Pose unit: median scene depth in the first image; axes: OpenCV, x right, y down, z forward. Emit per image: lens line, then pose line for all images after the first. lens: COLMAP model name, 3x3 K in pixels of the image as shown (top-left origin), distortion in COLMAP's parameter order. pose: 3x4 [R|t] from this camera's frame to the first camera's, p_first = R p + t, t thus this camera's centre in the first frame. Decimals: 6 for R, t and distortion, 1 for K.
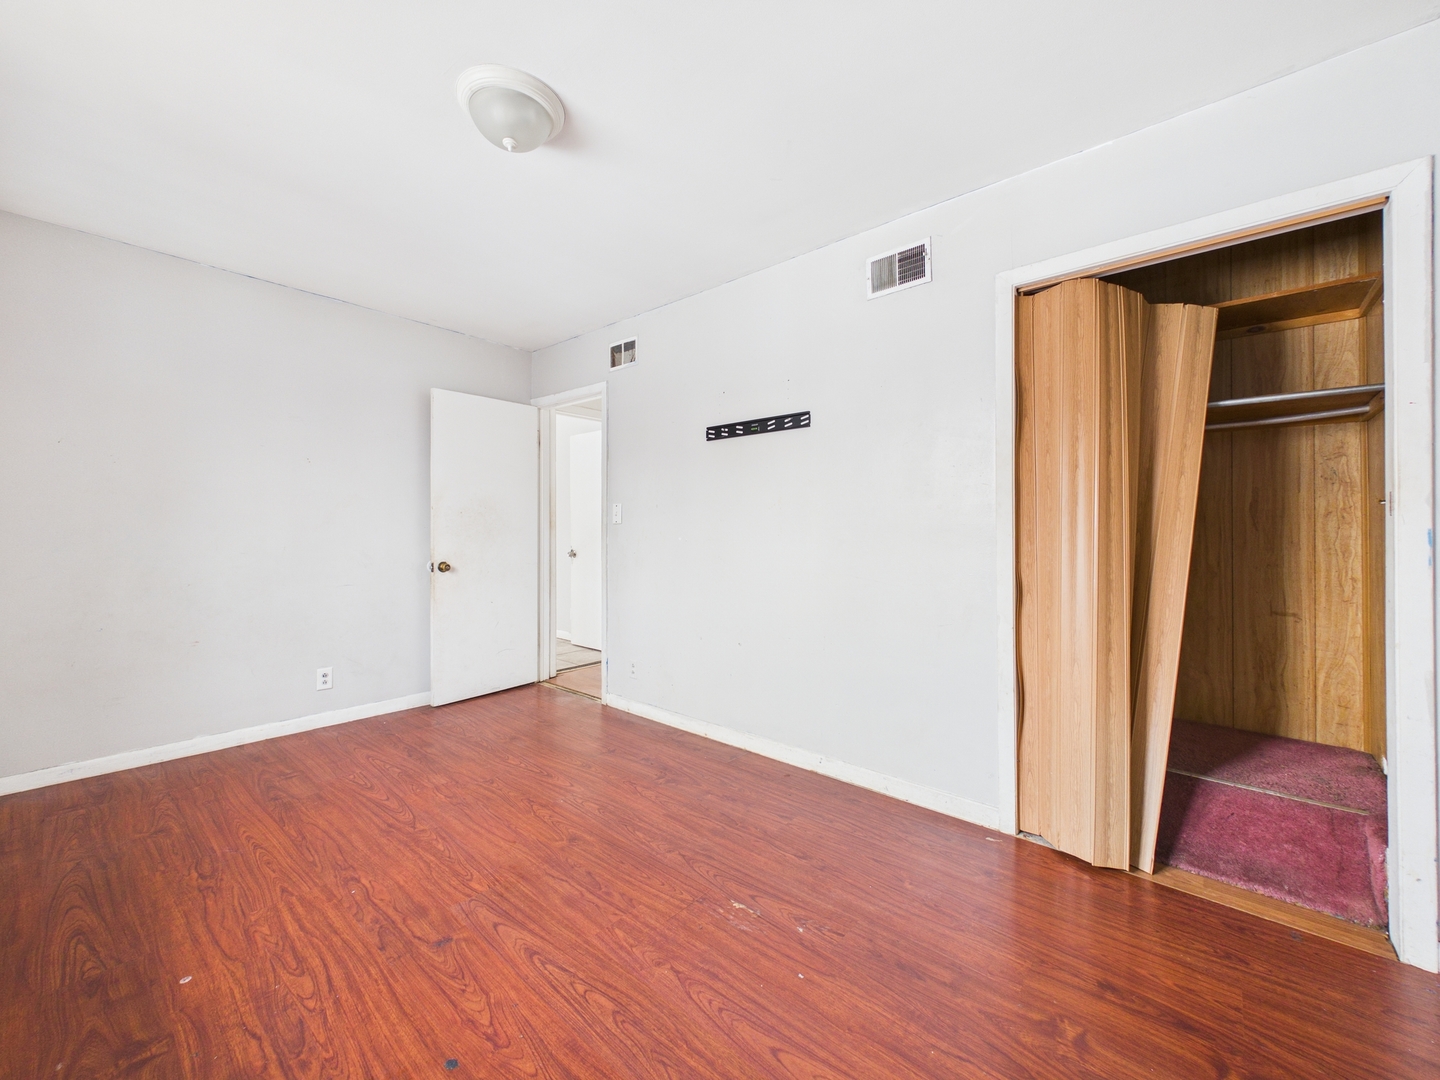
lens RADIAL K [[580.4, 0, 719.8], [0, 580.4, 536.4], [0, 0, 1]] dist [0.003548, 0.000147]
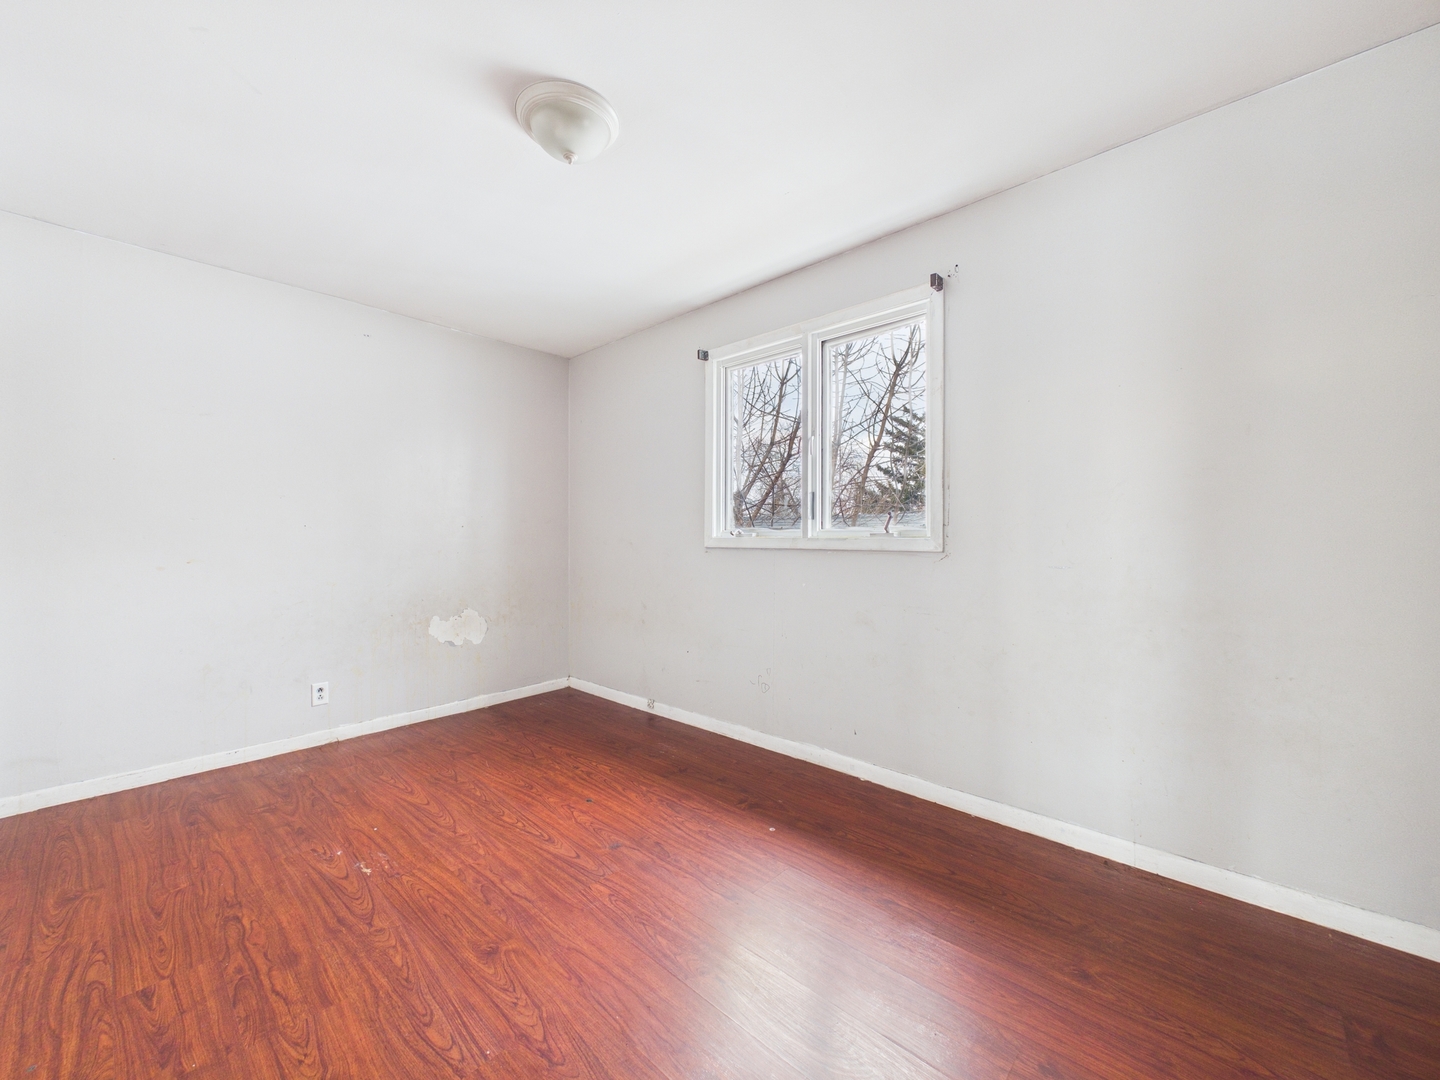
lens RADIAL K [[580.4, 0, 719.8], [0, 580.4, 536.4], [0, 0, 1]] dist [0.003548, 0.000147]
pose [[-0.999263, 0.002242, 0.038322, -0.752872], [0.002459, 0.999981, 0.005637, -0.017611], [-0.038309, 0.005727, -0.999250, 2.270302]]
